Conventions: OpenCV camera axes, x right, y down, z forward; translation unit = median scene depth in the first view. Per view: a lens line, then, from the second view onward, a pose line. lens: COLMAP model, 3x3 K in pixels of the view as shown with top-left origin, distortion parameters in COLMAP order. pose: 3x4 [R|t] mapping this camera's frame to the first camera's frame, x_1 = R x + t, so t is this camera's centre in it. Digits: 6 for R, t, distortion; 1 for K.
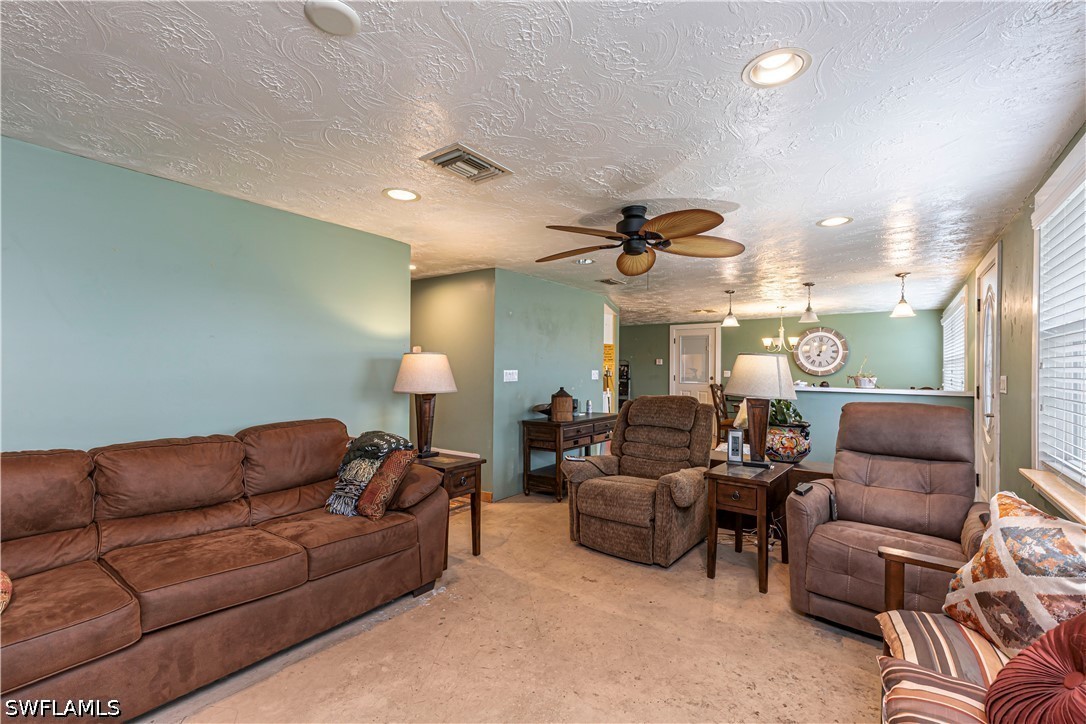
lens RADIAL K [[486.1, 0, 547.6], [0, 486.1, 368.1], [0, 0, 1]] dist [0.008158, -0.000819]
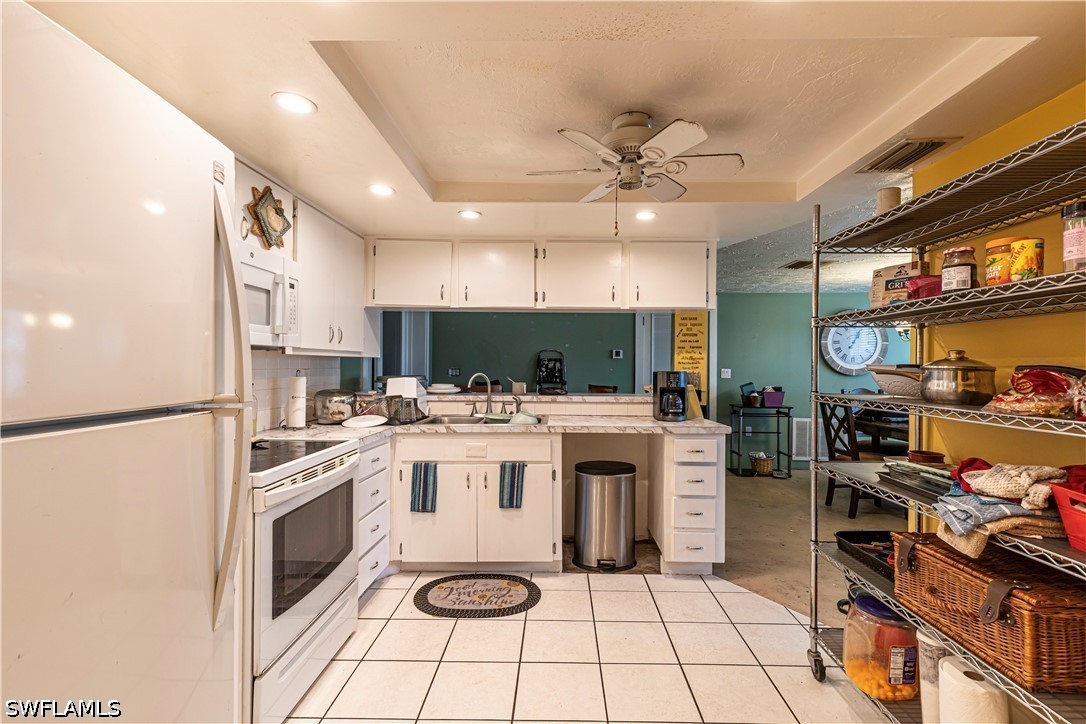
lens RADIAL K [[486.1, 0, 554.0], [0, 486.1, 366.6], [0, 0, 1]] dist [0.008158, -0.000819]
pose [[0.809618, -0.004165, 0.586943, -0.230509], [-0.002206, 0.999946, 0.010139, -0.004019], [-0.586953, -0.009504, 0.809565, 0.672523]]
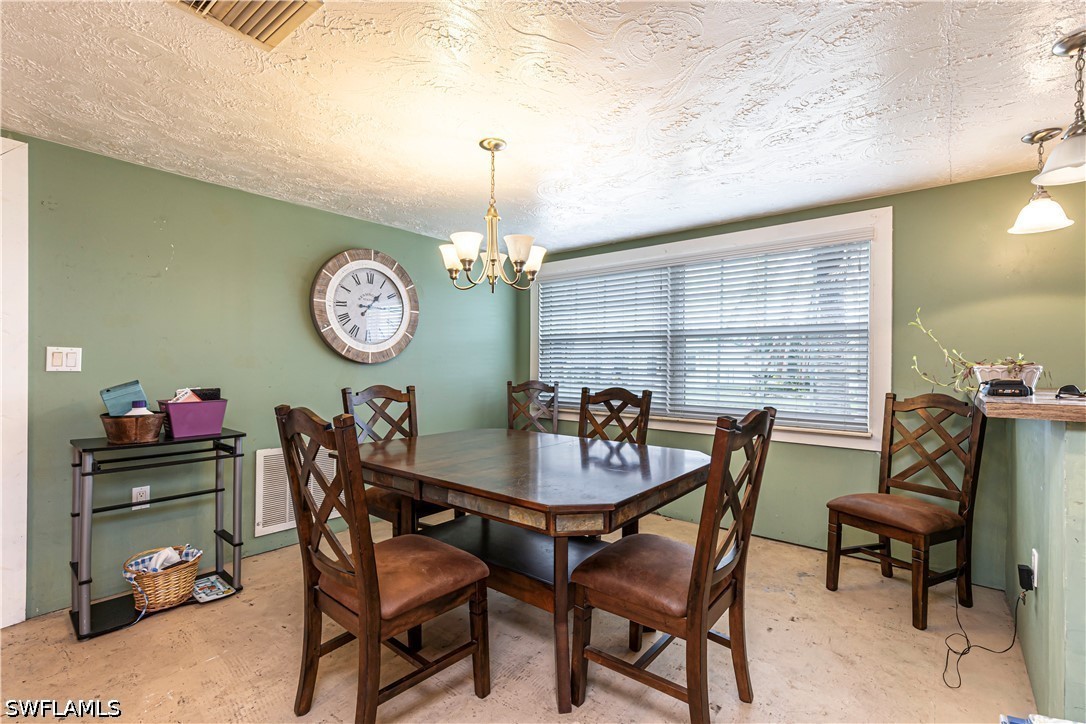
lens RADIAL K [[486.1, 0, 547.5], [0, 486.1, 362.6], [0, 0, 1]] dist [0.008158, -0.000819]
pose [[0.047155, -0.005703, 0.998871, 0.143766], [-0.009676, 0.999934, 0.006166, 0.010757], [-0.998841, -0.009956, 0.047097, 0.824591]]
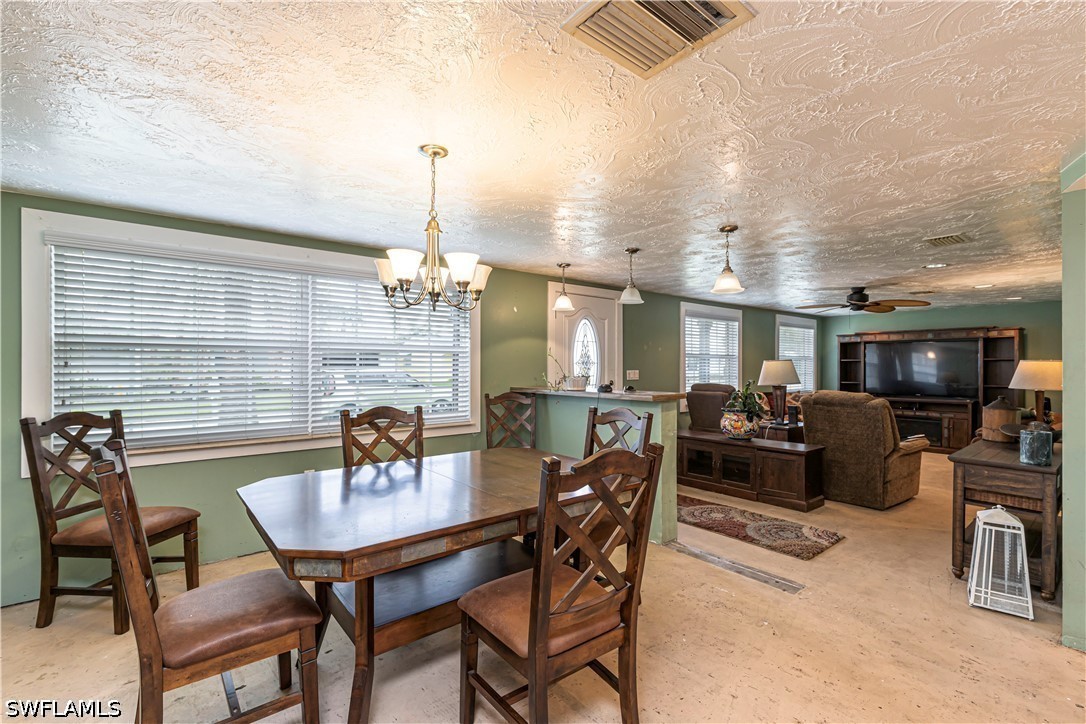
lens RADIAL K [[486.1, 0, 551.6], [0, 486.1, 365.3], [0, 0, 1]] dist [0.008158, -0.000819]
pose [[-0.969461, -0.015823, 0.244733, 0.307249], [-0.014789, 0.999872, 0.006064, -0.002858], [-0.244798, 0.002259, -0.969572, 1.104660]]
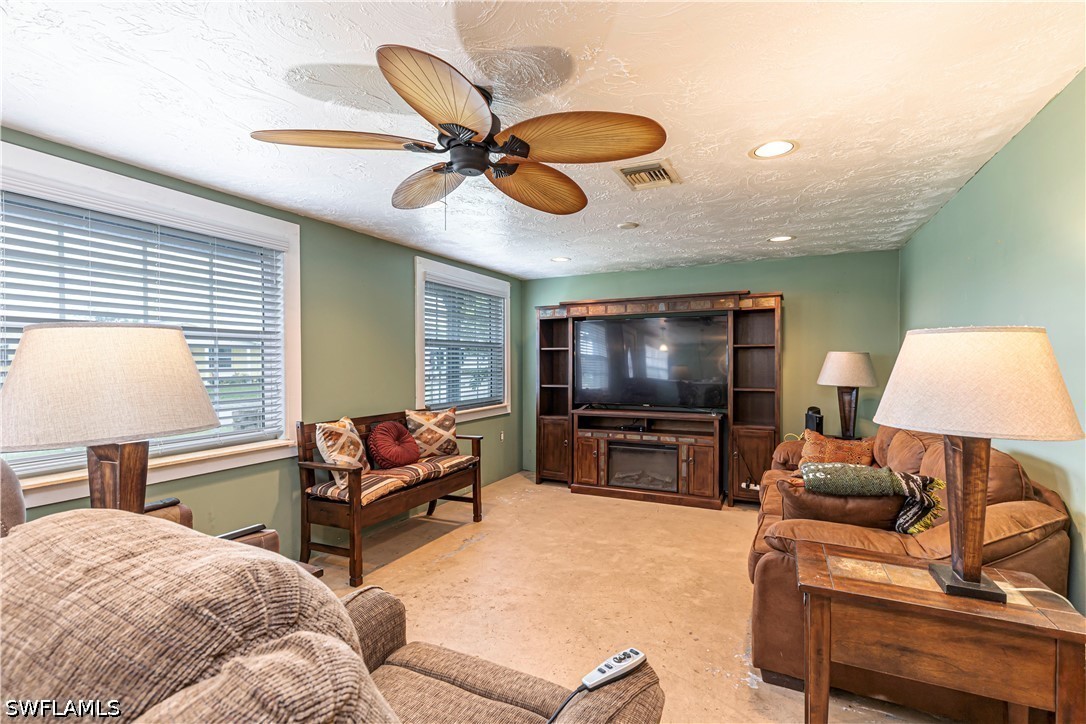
lens RADIAL K [[486.1, 0, 550.9], [0, 486.1, 361.7], [0, 0, 1]] dist [0.008158, -0.000819]
pose [[-0.982244, -0.009769, -0.187353, 0.068820], [-0.010159, 0.999948, 0.001122, -0.001346], [0.187333, 0.003006, -0.982292, 0.556826]]
